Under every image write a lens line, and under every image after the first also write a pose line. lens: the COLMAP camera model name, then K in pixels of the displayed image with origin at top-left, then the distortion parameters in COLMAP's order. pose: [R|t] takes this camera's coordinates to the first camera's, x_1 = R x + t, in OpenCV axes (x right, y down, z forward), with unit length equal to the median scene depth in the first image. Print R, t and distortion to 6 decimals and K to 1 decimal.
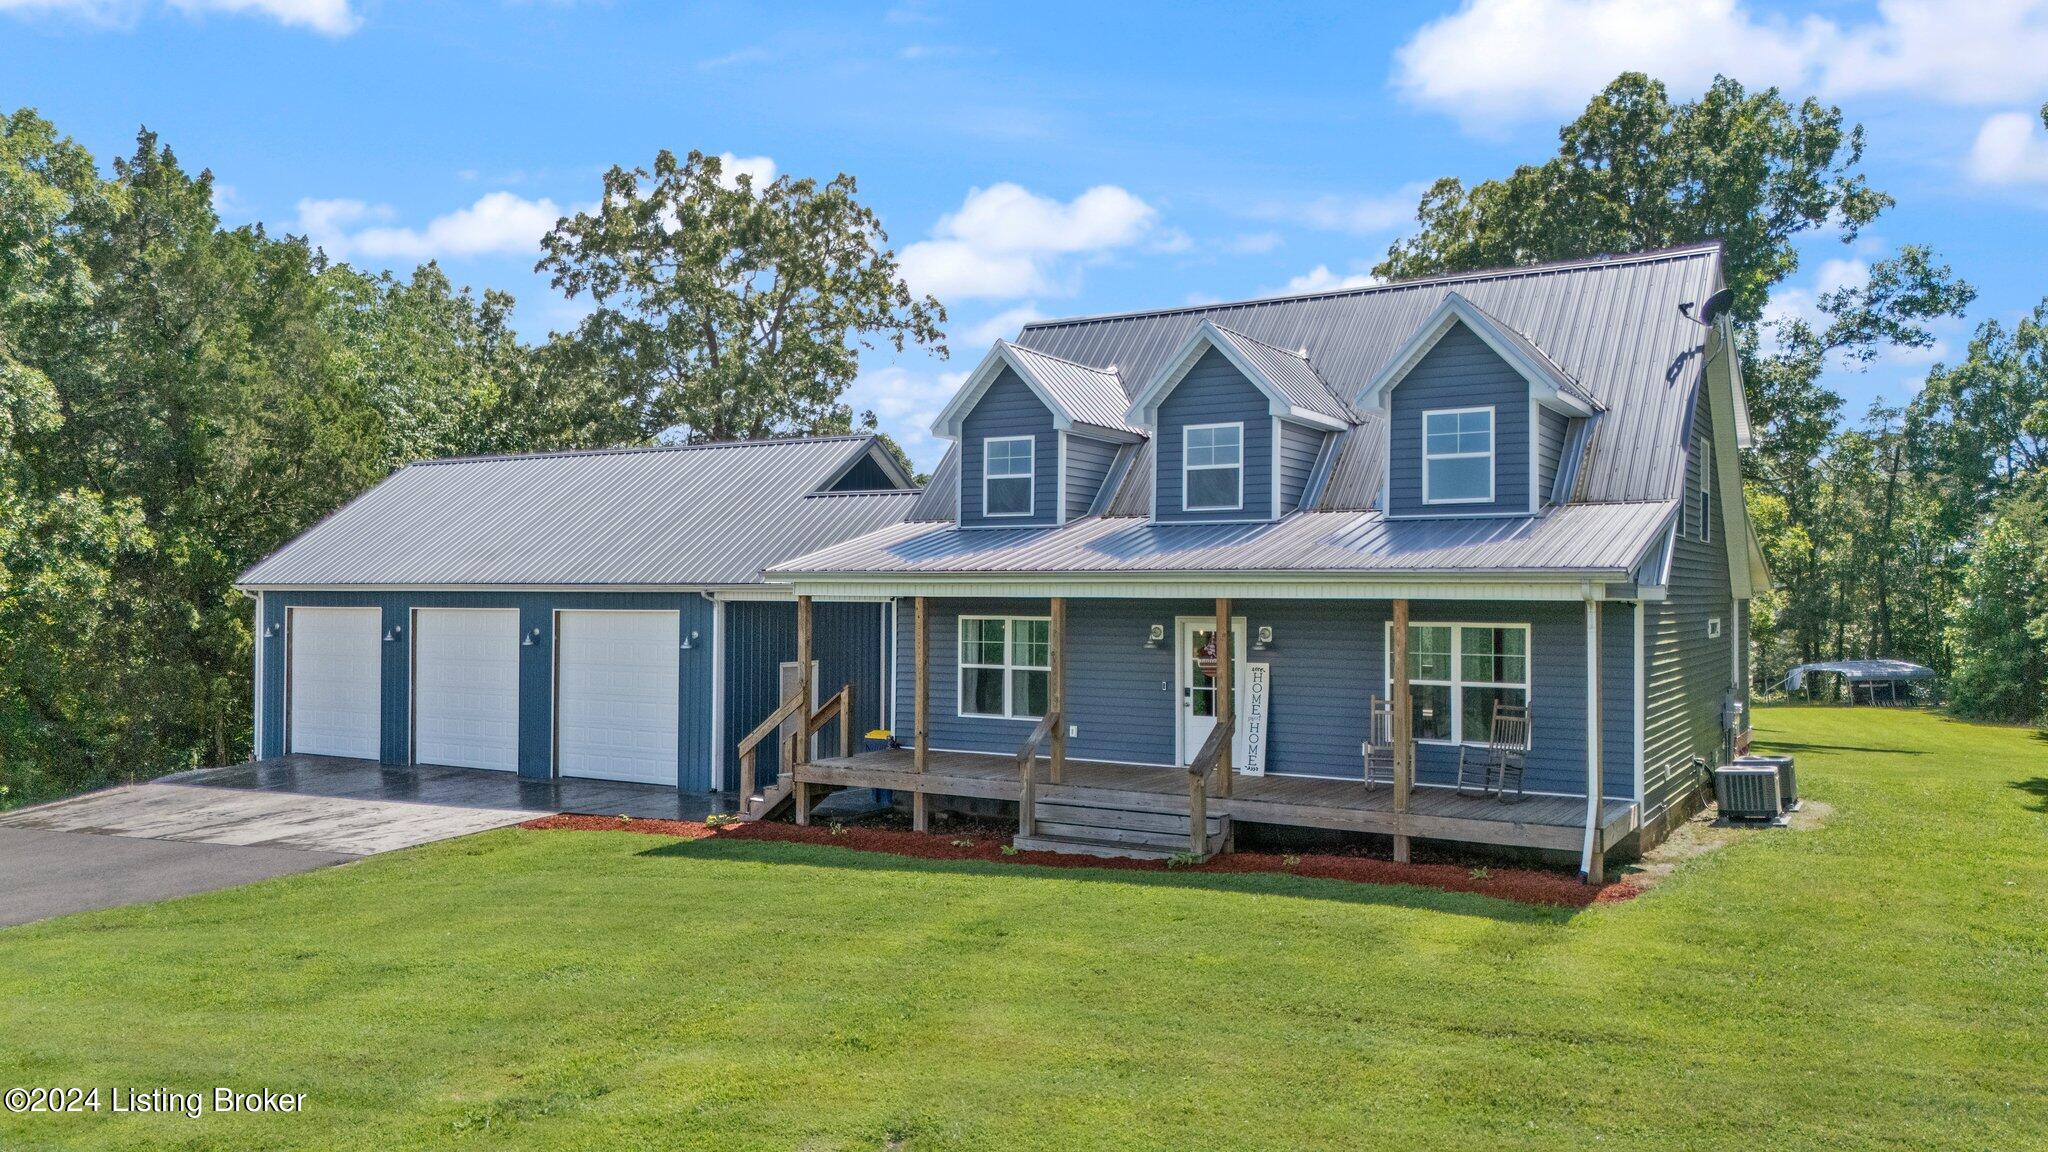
lens RADIAL K [[1510.4, 0, 1033.0], [0, 1510.4, 564.5], [0, 0, 1]] dist [0.063280, -0.046282]
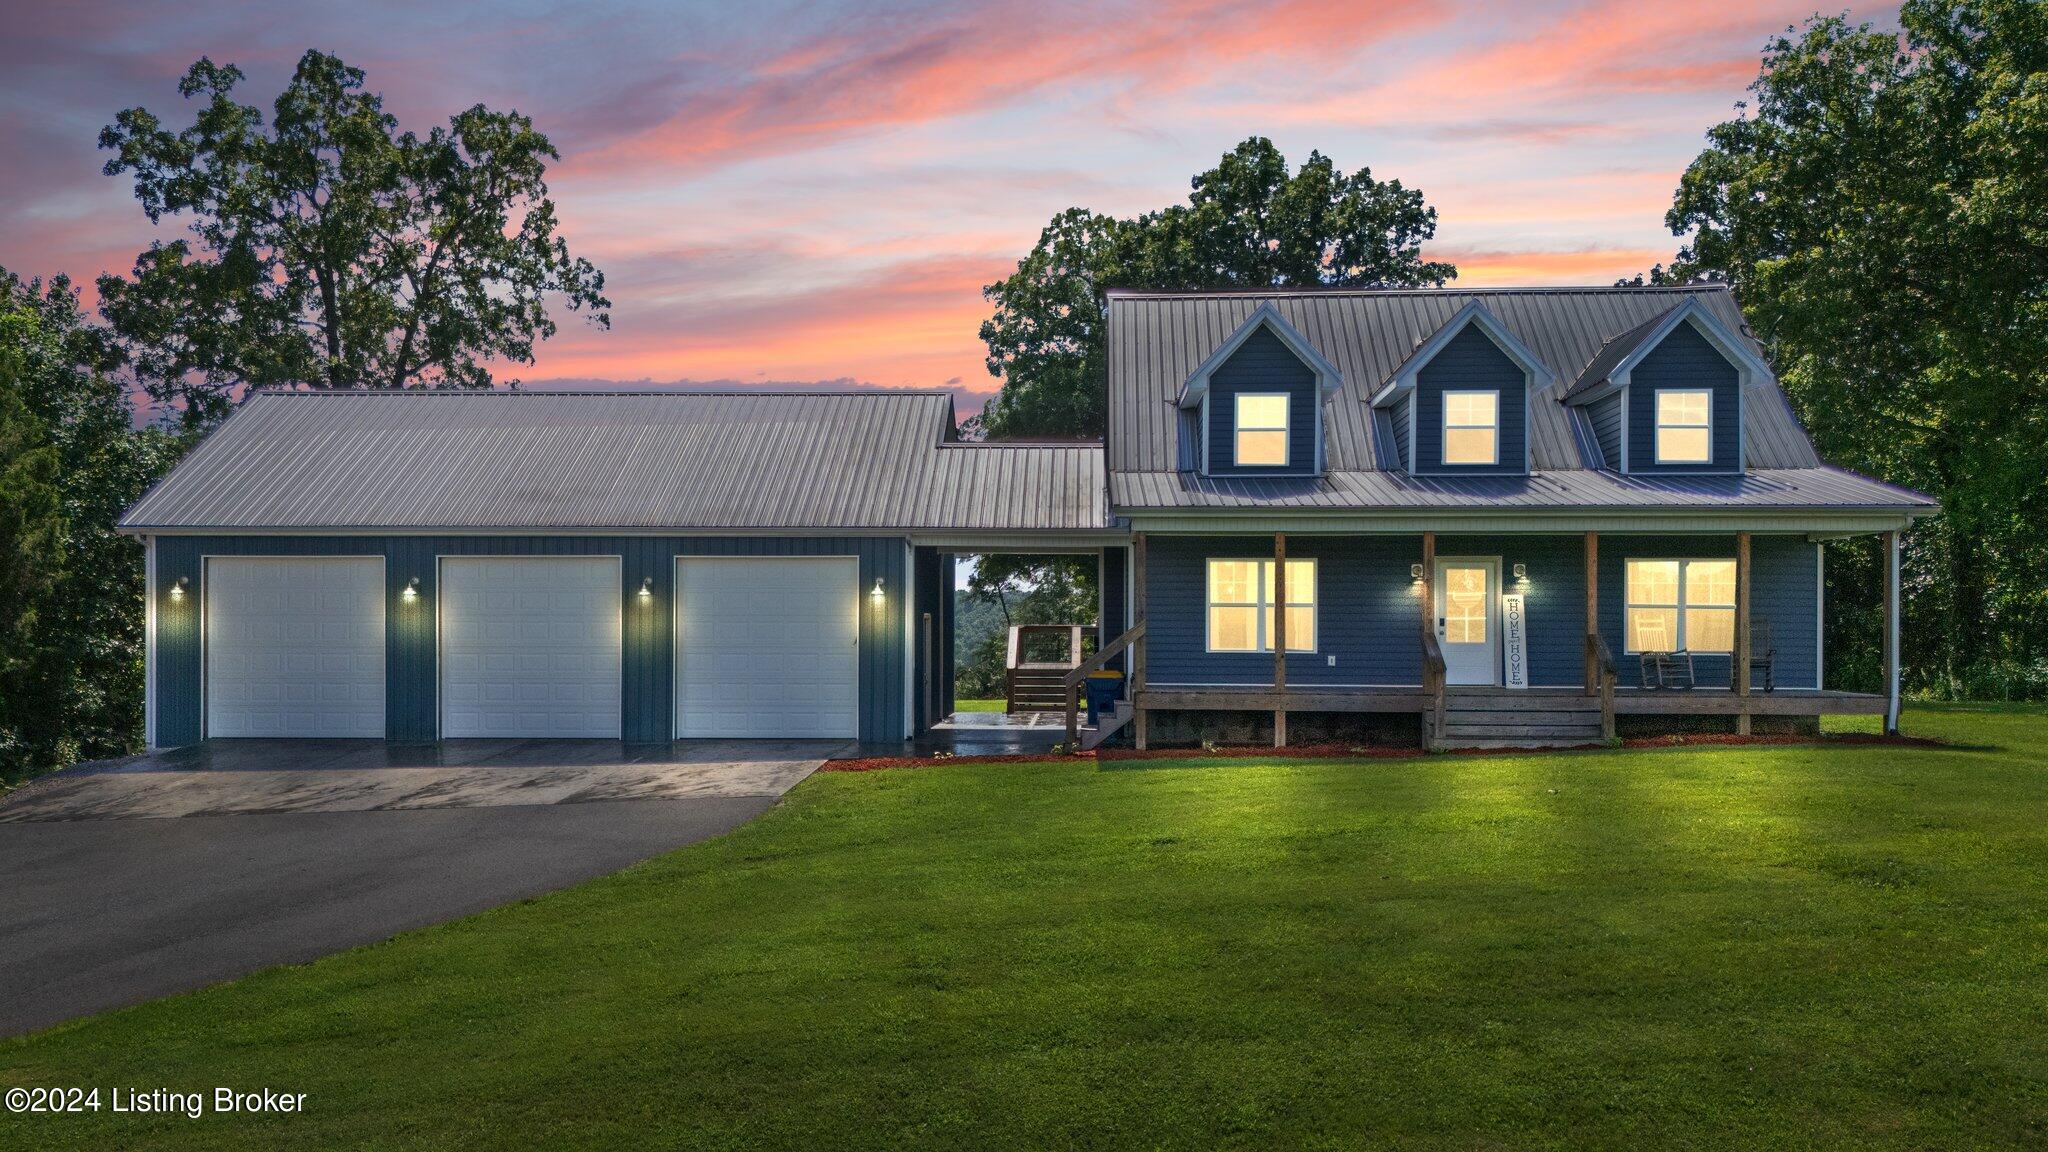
lens RADIAL K [[1510.4, 0, 1037.0], [0, 1510.4, 595.0], [0, 0, 1]] dist [0.063280, -0.046282]
pose [[0.880044, 0.005693, 0.474859, -0.669641], [-0.008477, 0.999957, 0.003722, 0.057815], [-0.474817, -0.007301, 0.880054, 0.108485]]
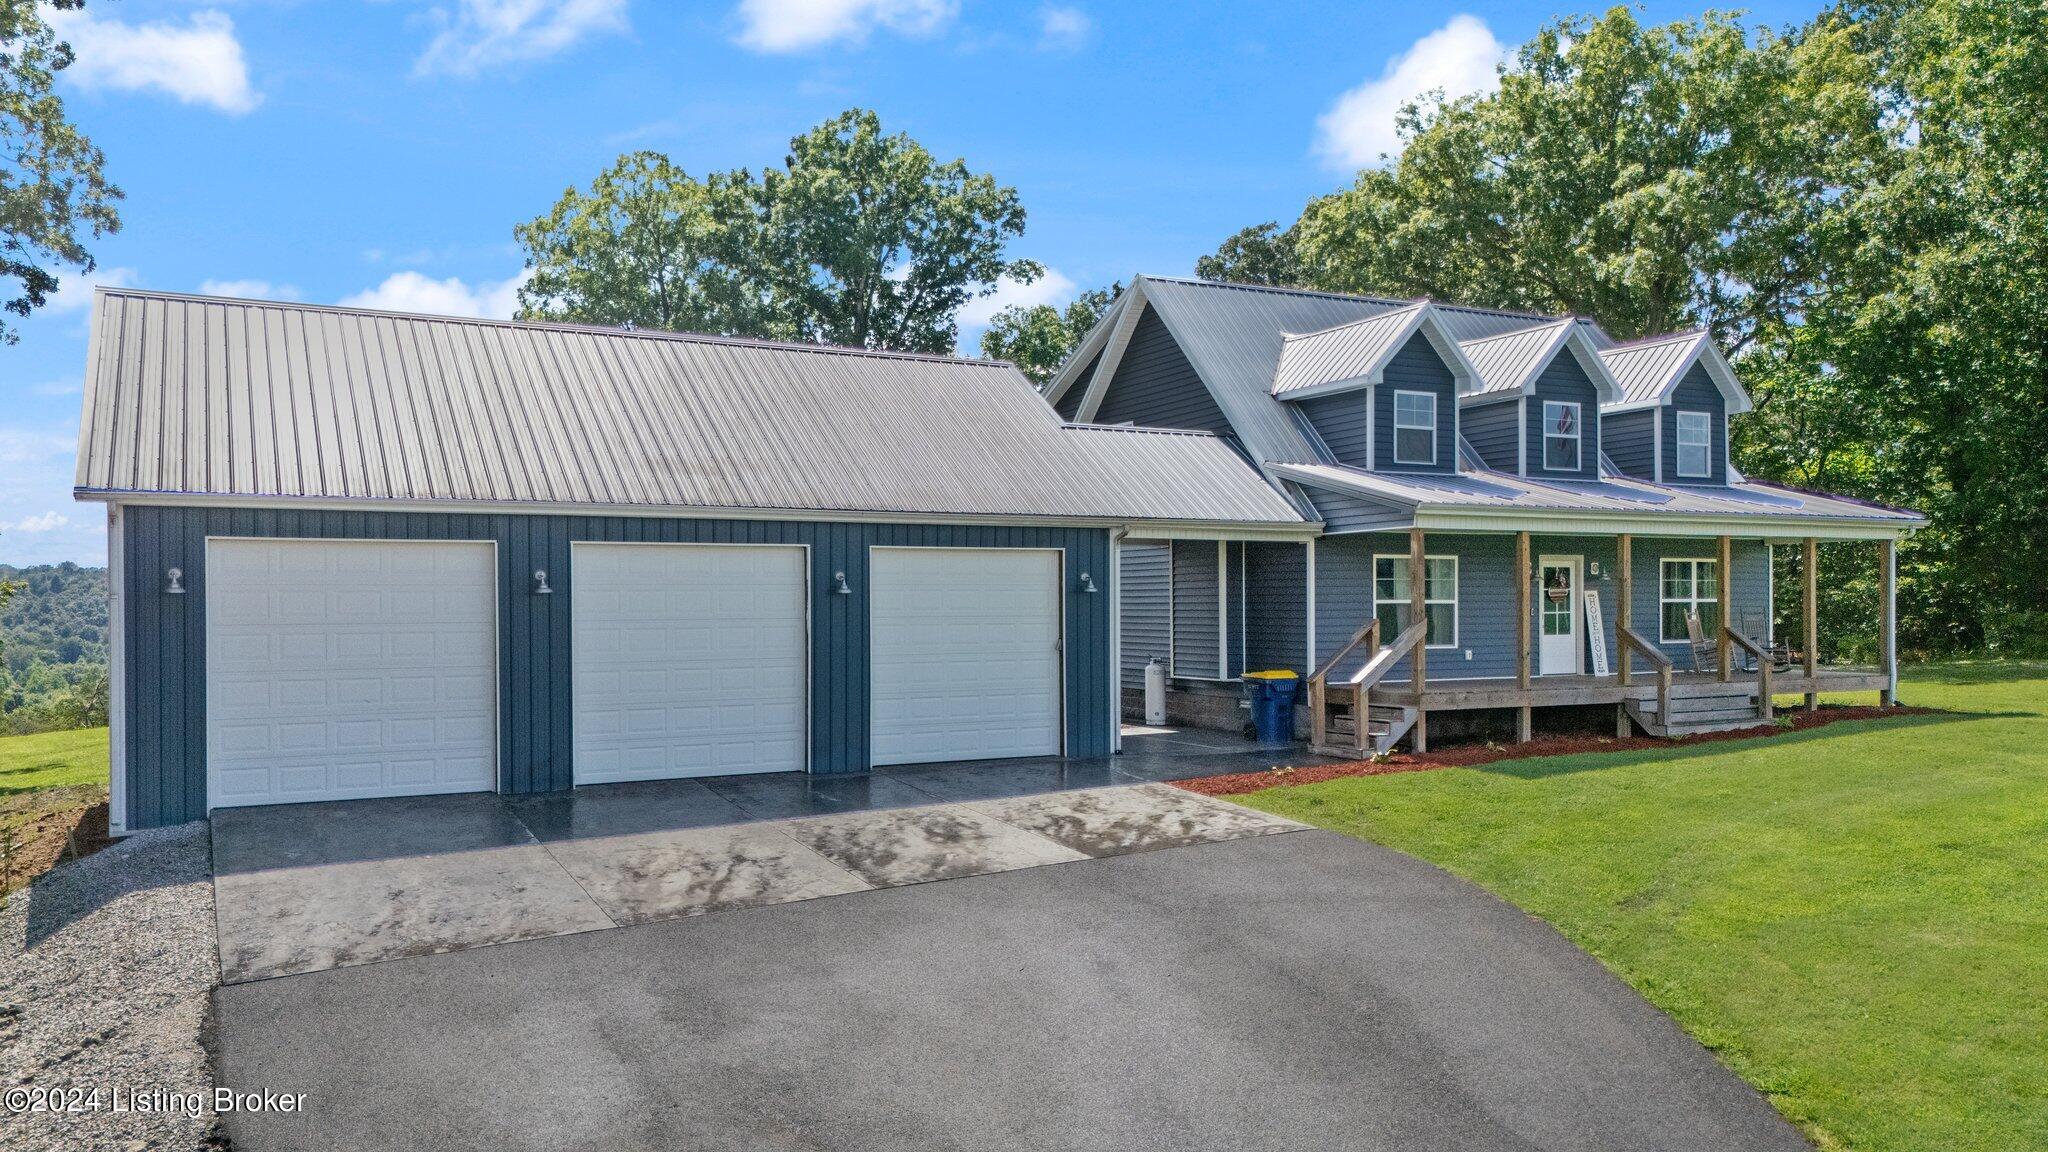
lens RADIAL K [[1510.4, 0, 1020.8], [0, 1510.4, 580.8], [0, 0, 1]] dist [0.063280, -0.046282]
pose [[0.528797, 0.003775, 0.848740, -1.093101], [-0.011711, 0.999927, 0.002849, 0.052951], [-0.848667, -0.011447, 0.528803, 0.647359]]
